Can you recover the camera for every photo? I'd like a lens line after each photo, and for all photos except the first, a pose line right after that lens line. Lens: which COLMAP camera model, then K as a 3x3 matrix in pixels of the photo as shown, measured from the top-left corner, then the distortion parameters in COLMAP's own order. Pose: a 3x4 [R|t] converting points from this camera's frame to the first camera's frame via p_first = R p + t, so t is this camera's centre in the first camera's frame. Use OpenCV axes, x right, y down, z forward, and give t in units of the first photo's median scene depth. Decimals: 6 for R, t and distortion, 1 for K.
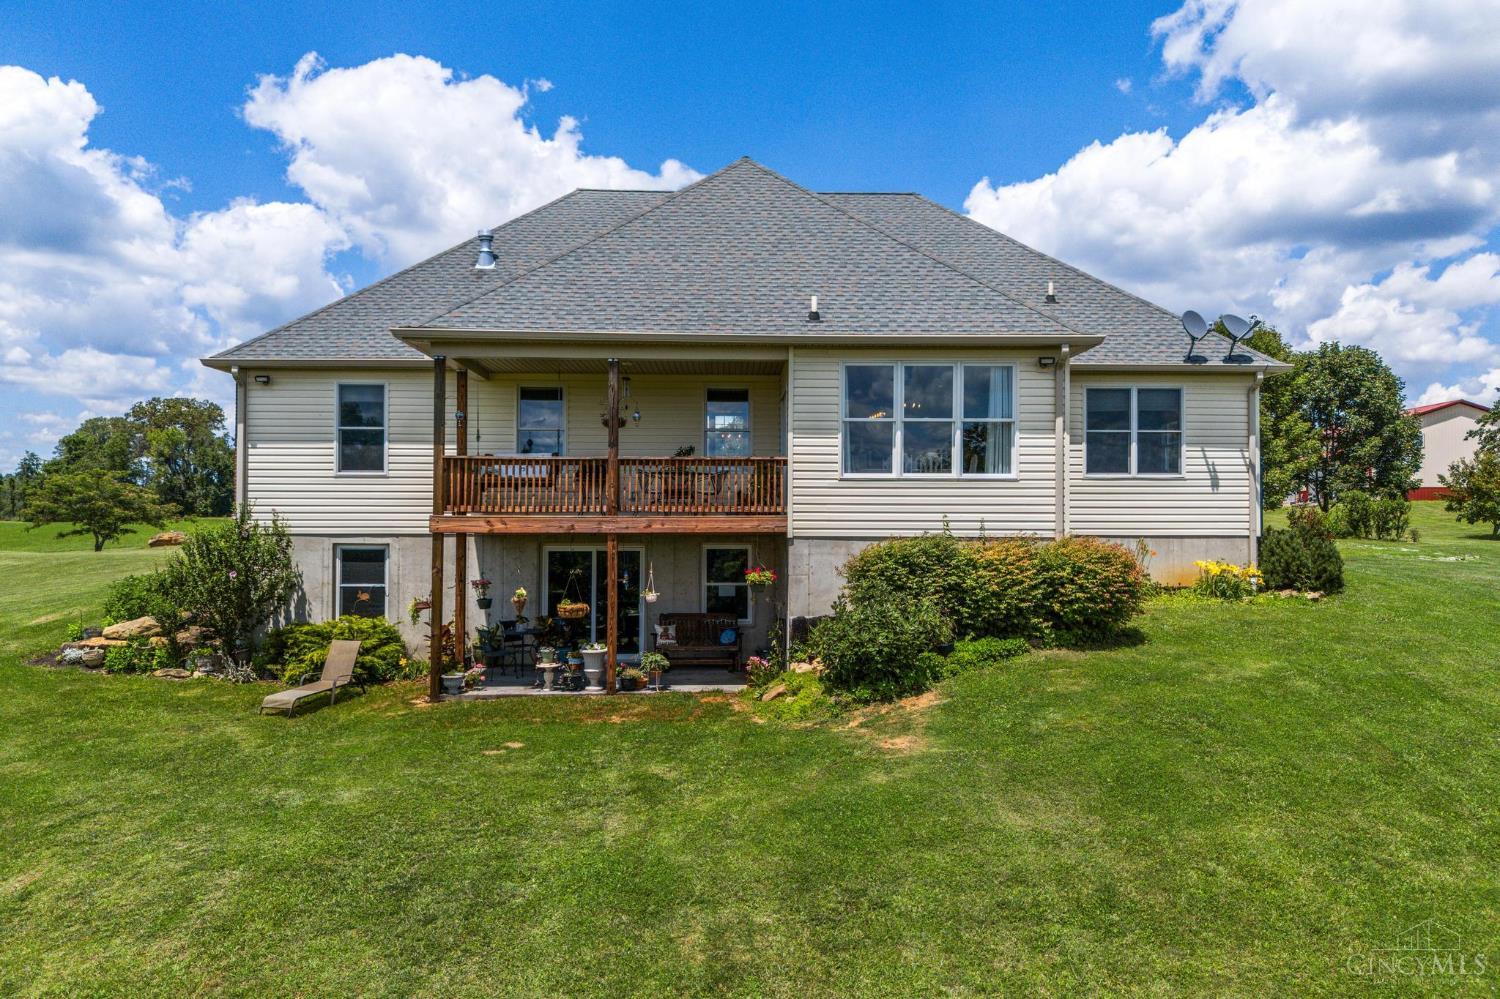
lens RADIAL K [[1115.0, 0, 761.6], [0, 1115.0, 503.5], [0, 0, 1]] dist [0.077861, -0.085383]
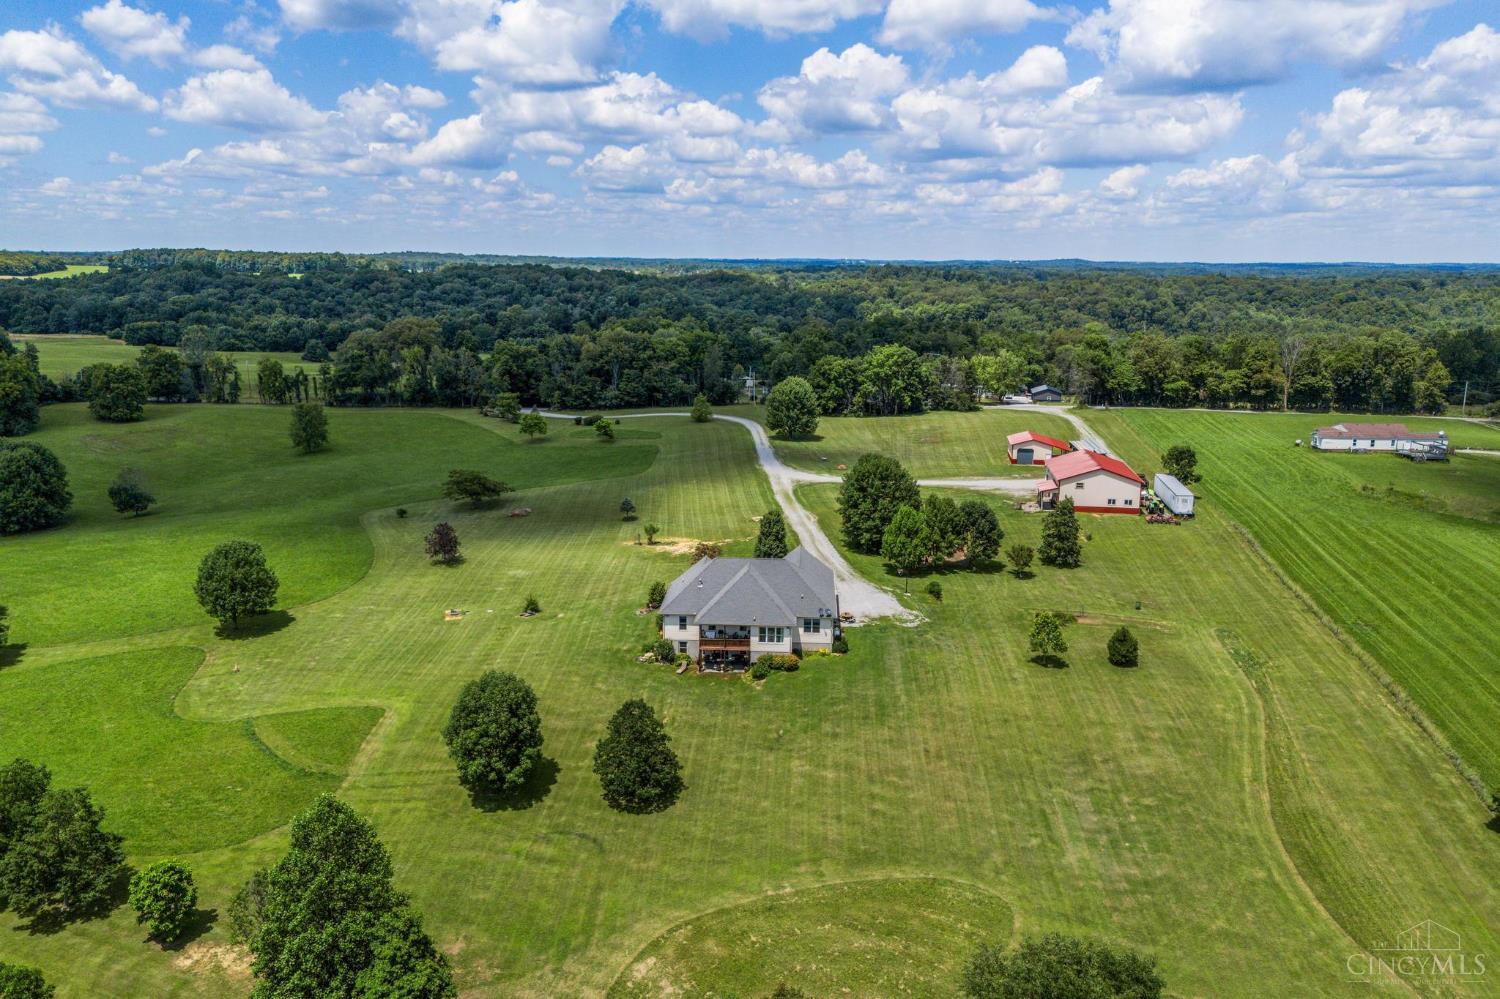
lens RADIAL K [[1115.0, 0, 761.6], [0, 1115.0, 503.5], [0, 0, 1]] dist [0.077861, -0.085383]
pose [[0.997315, 0.021771, -0.069921, 0.470972], [-0.005374, 0.973971, 0.226608, -2.053194], [0.073035, -0.225624, 0.971473, -4.648542]]
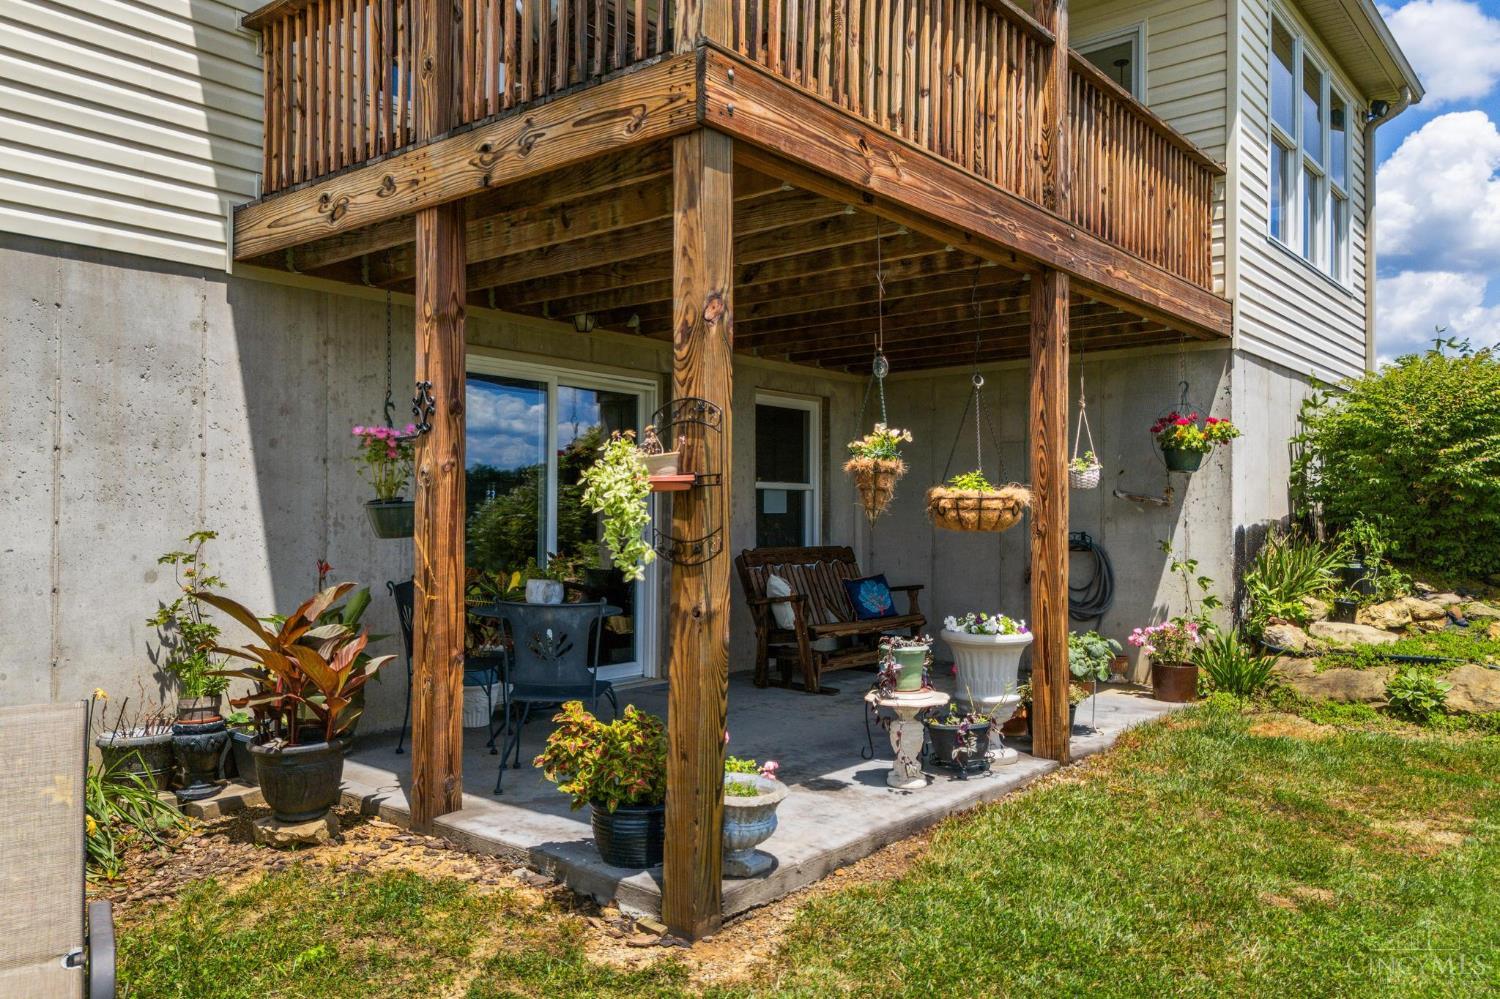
lens RADIAL K [[1115.0, 0, 761.6], [0, 1115.0, 503.5], [0, 0, 1]] dist [0.077861, -0.085383]
pose [[0.645913, 0.007925, 0.763370, -0.378724], [-0.009610, 0.999951, -0.002250, 0.081745], [-0.763351, -0.005883, 0.645957, 0.729033]]
